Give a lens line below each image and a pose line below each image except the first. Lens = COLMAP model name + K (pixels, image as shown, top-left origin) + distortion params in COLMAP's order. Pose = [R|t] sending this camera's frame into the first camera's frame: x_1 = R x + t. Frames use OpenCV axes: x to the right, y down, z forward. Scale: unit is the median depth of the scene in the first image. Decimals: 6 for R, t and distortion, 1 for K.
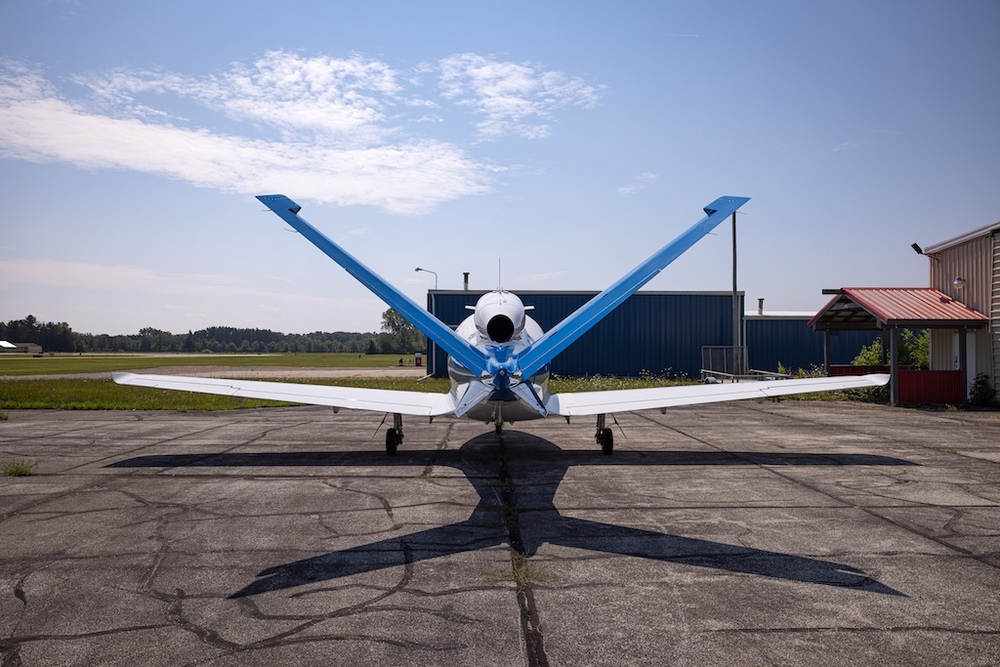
lens RADIAL K [[695.5, 0, 500.4], [0, 695.5, 356.8], [0, 0, 1]] dist [0.042455, -0.001048]
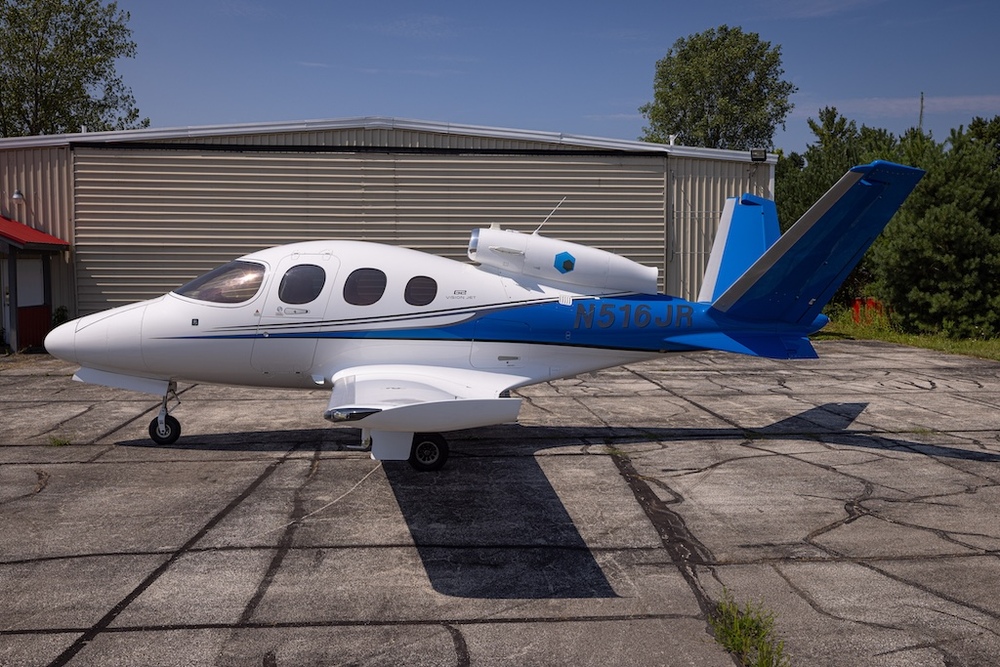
lens RADIAL K [[991.5, 0, 500.0], [0, 991.5, 333.5], [0, 0, 1]] dist [0.017454, -0.003316]
pose [[-0.069911, -0.071666, 0.994976, -0.579059], [0.006347, 0.997364, 0.072284, -0.029160], [-0.997533, 0.011369, -0.069272, 0.560938]]
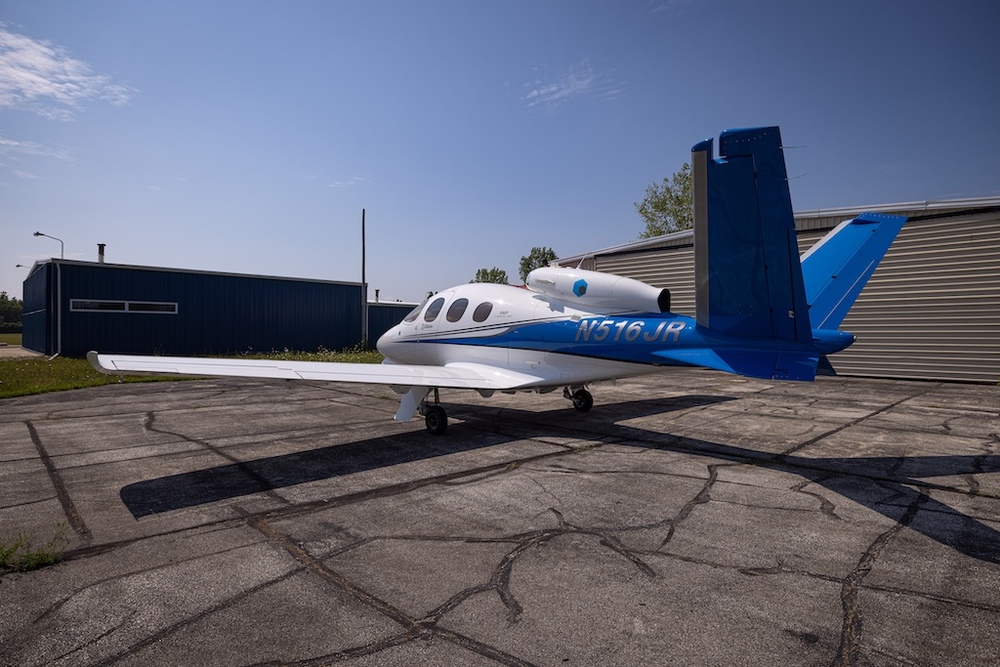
lens RADIAL K [[536.7, 0, 500.0], [0, 536.7, 333.5], [0, 0, 1]] dist [-0.002001, 0.000043]
pose [[0.734213, 0.000776, 0.678919, -0.294581], [0.002842, 0.999987, -0.004216, 0.007428], [-0.678914, 0.005025, 0.734201, 0.224194]]
